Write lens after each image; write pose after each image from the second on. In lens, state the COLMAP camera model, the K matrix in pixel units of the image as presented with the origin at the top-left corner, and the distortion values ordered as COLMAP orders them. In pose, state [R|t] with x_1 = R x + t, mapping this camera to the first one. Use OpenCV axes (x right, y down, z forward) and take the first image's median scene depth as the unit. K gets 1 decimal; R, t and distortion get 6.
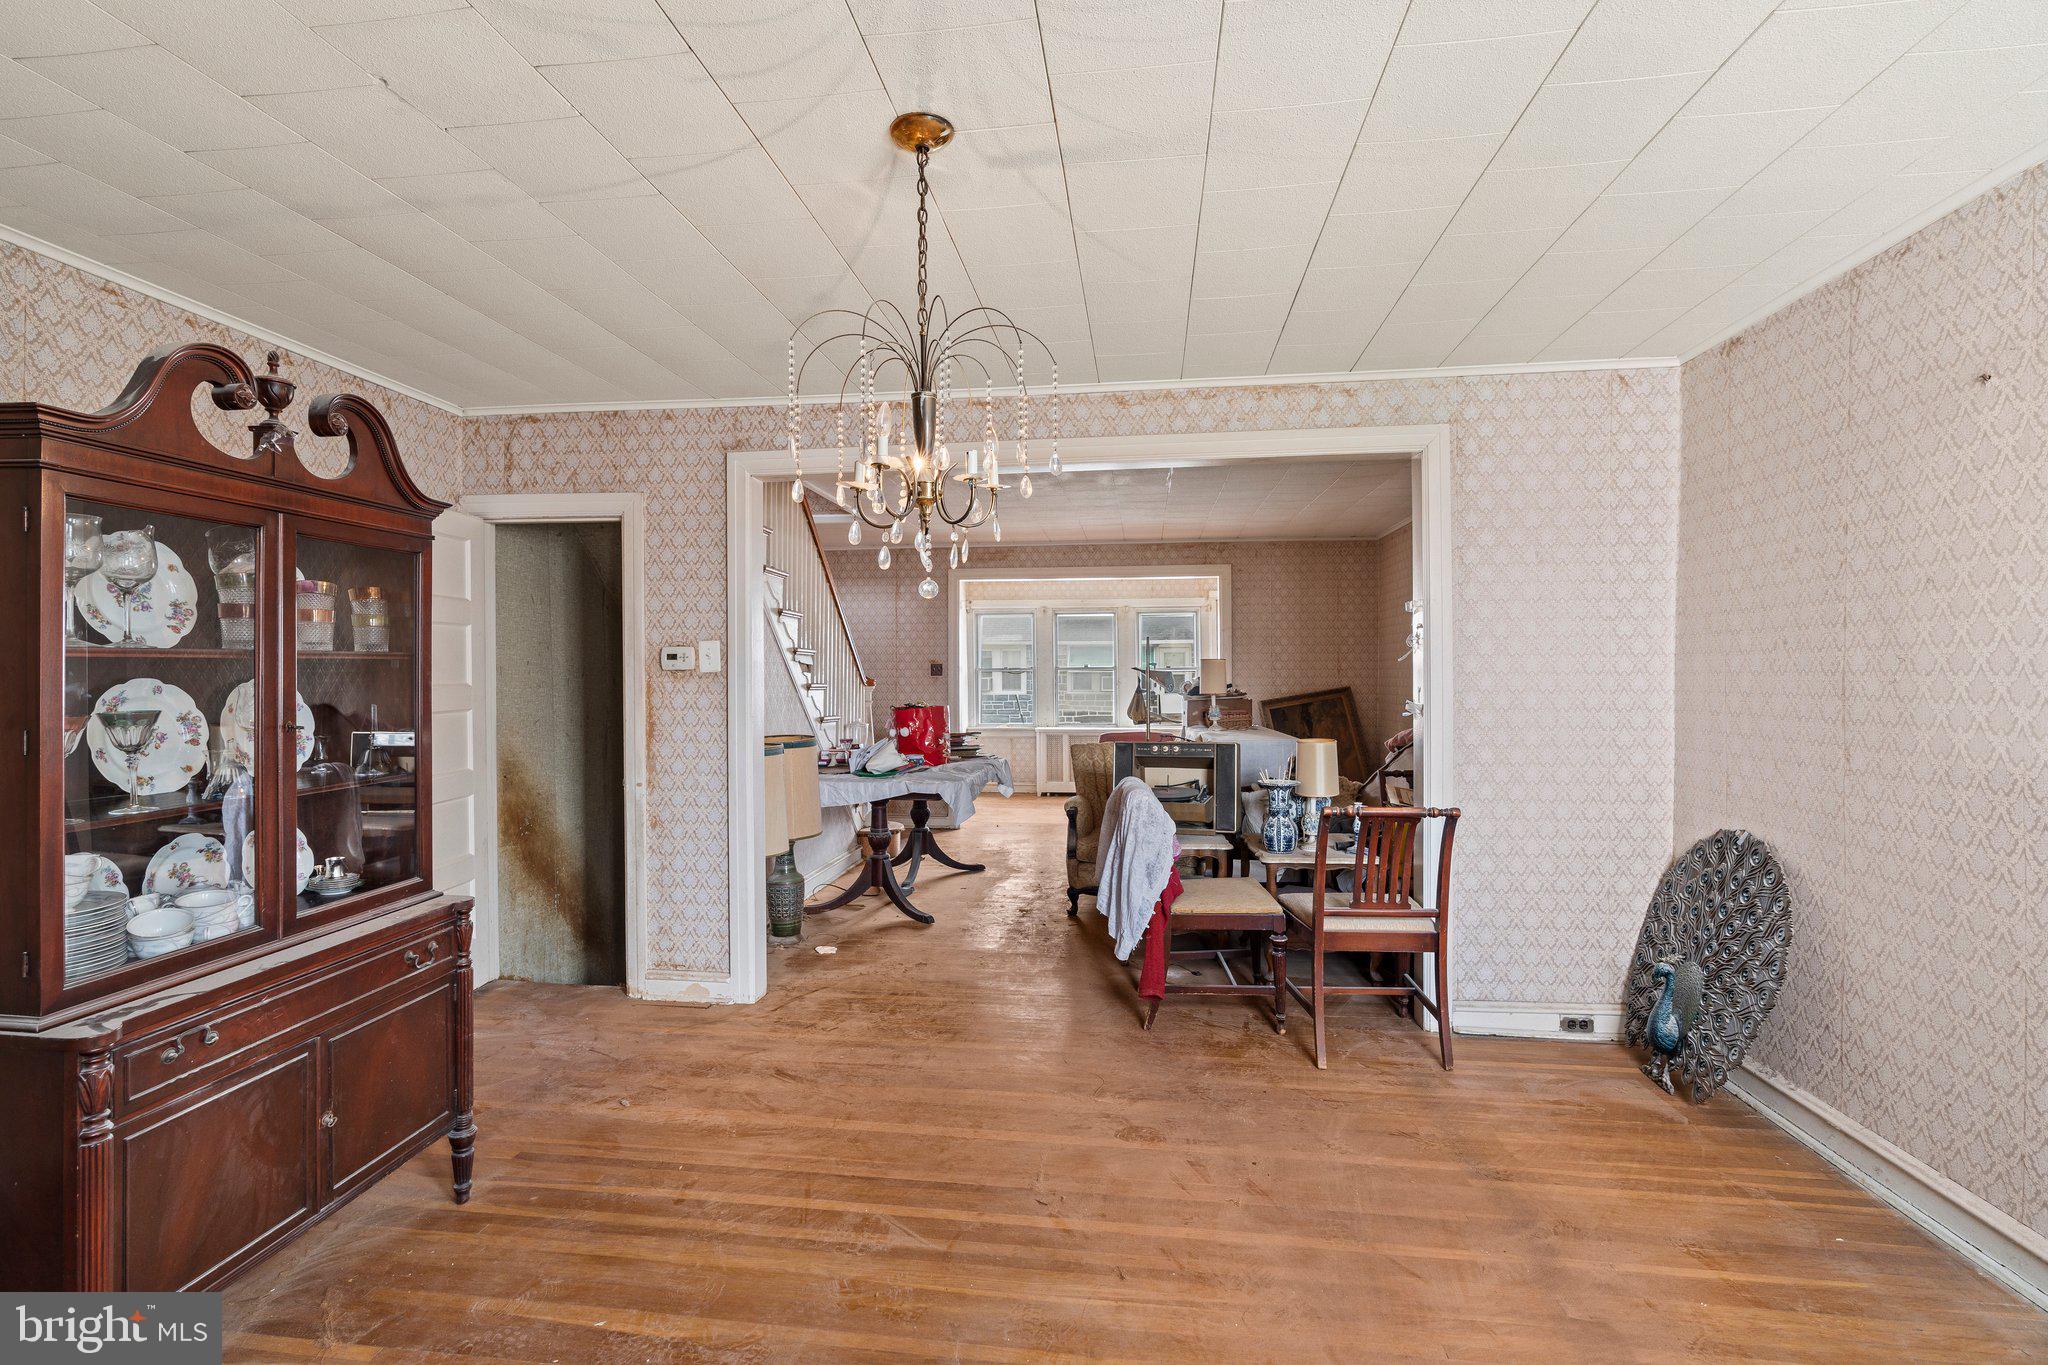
lens RADIAL K [[915.7, 0, 1014.6], [0, 915.7, 673.9], [0, 0, 1]] dist [0.001239, 0.000462]
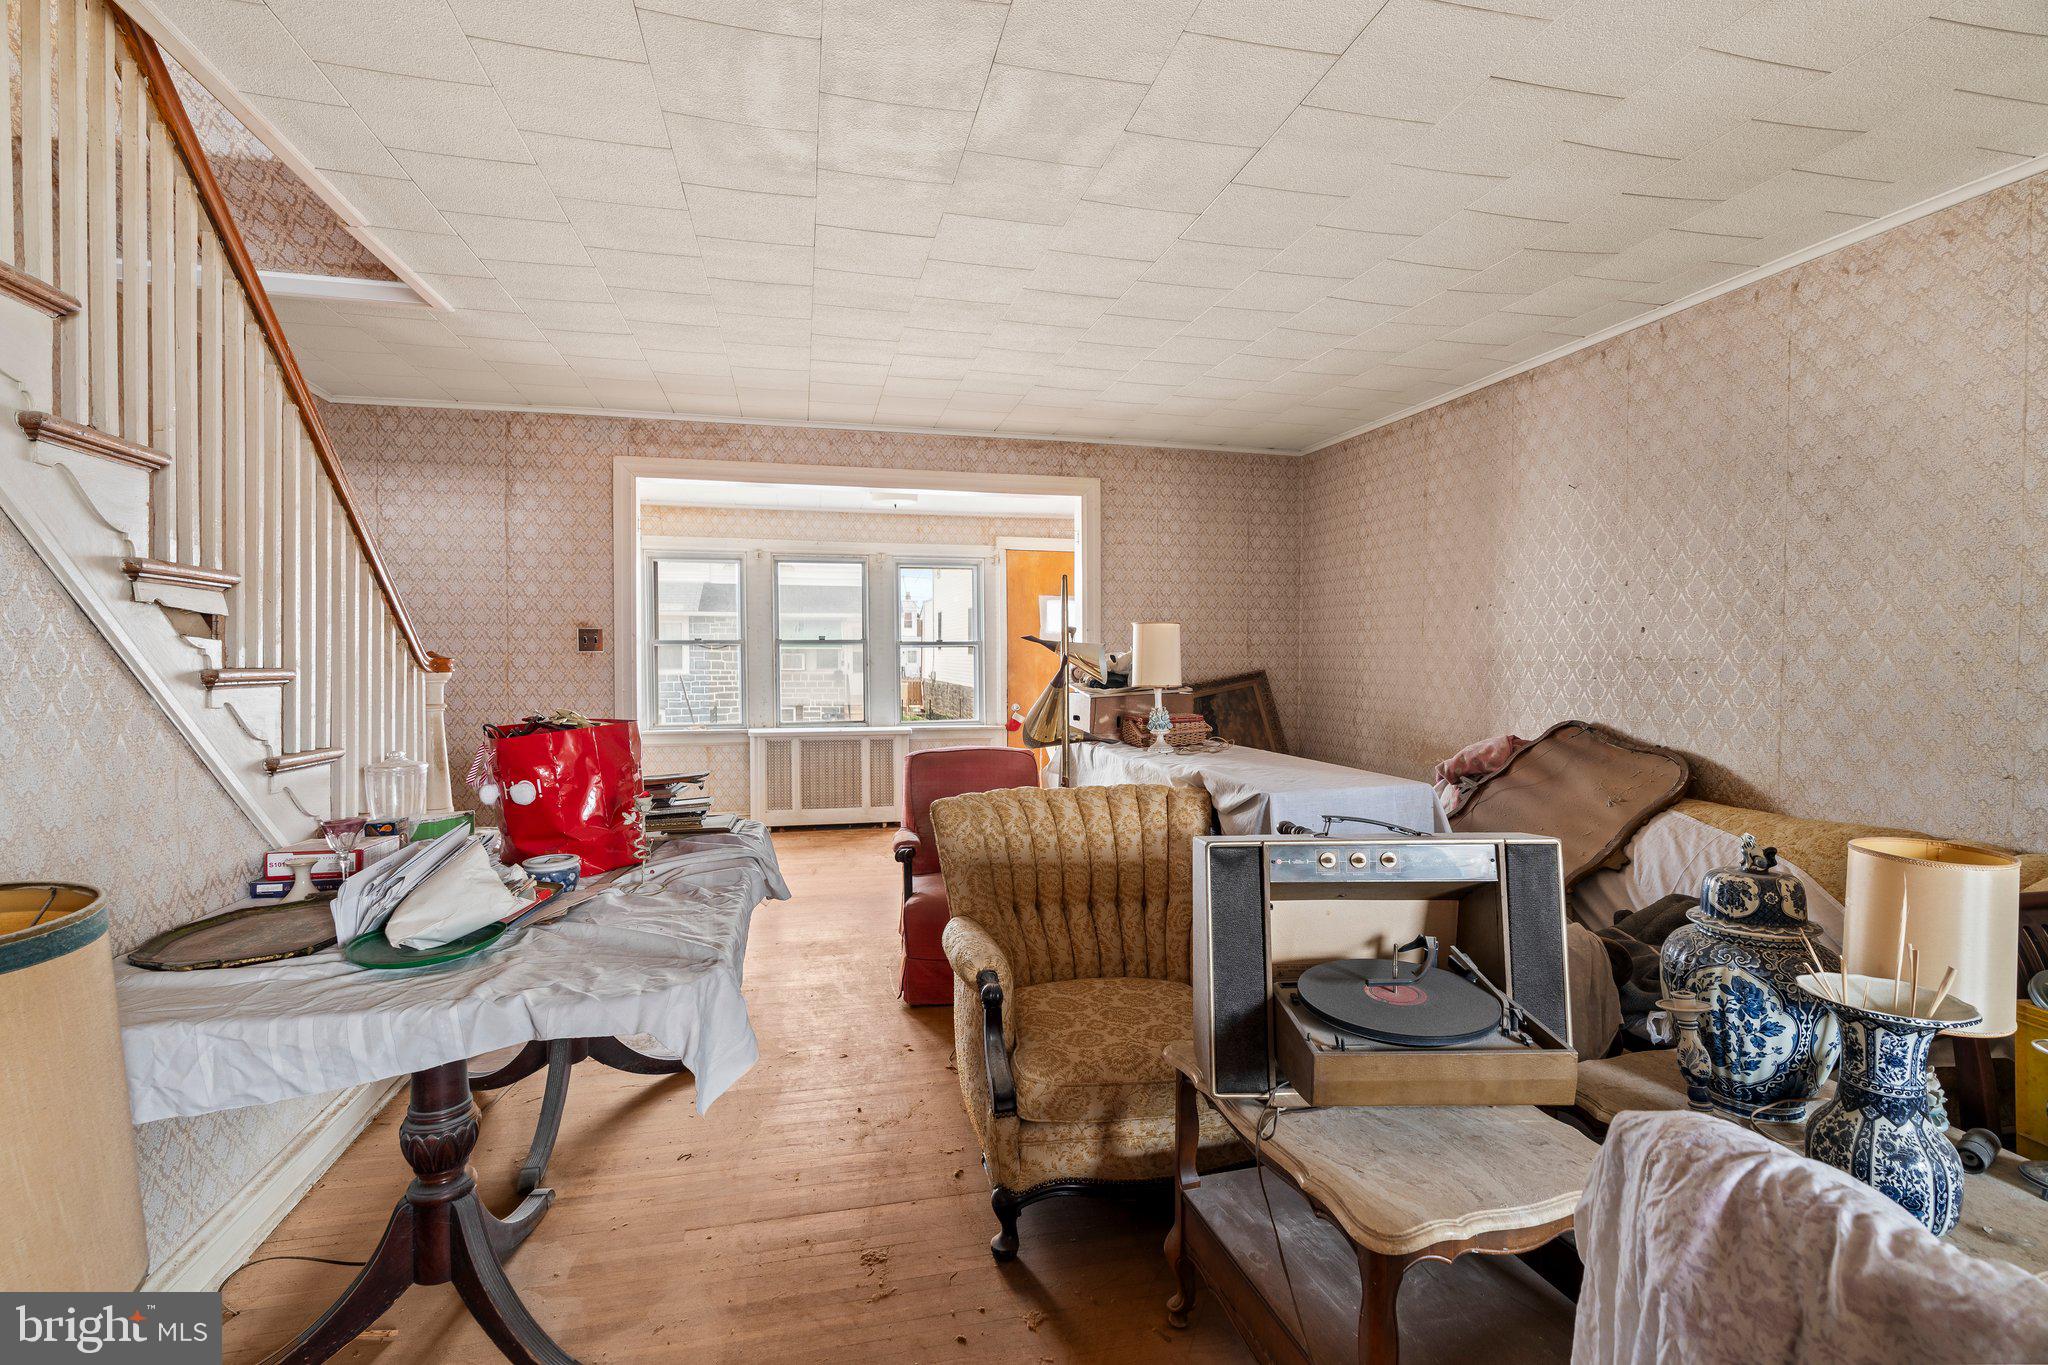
lens RADIAL K [[915.7, 0, 1014.6], [0, 915.7, 673.9], [0, 0, 1]] dist [0.001239, 0.000462]
pose [[0.933045, -0.002984, 0.359747, -0.049632], [-0.005926, 0.999702, 0.023663, 0.001540], [-0.359711, -0.024211, 0.932750, 0.429960]]
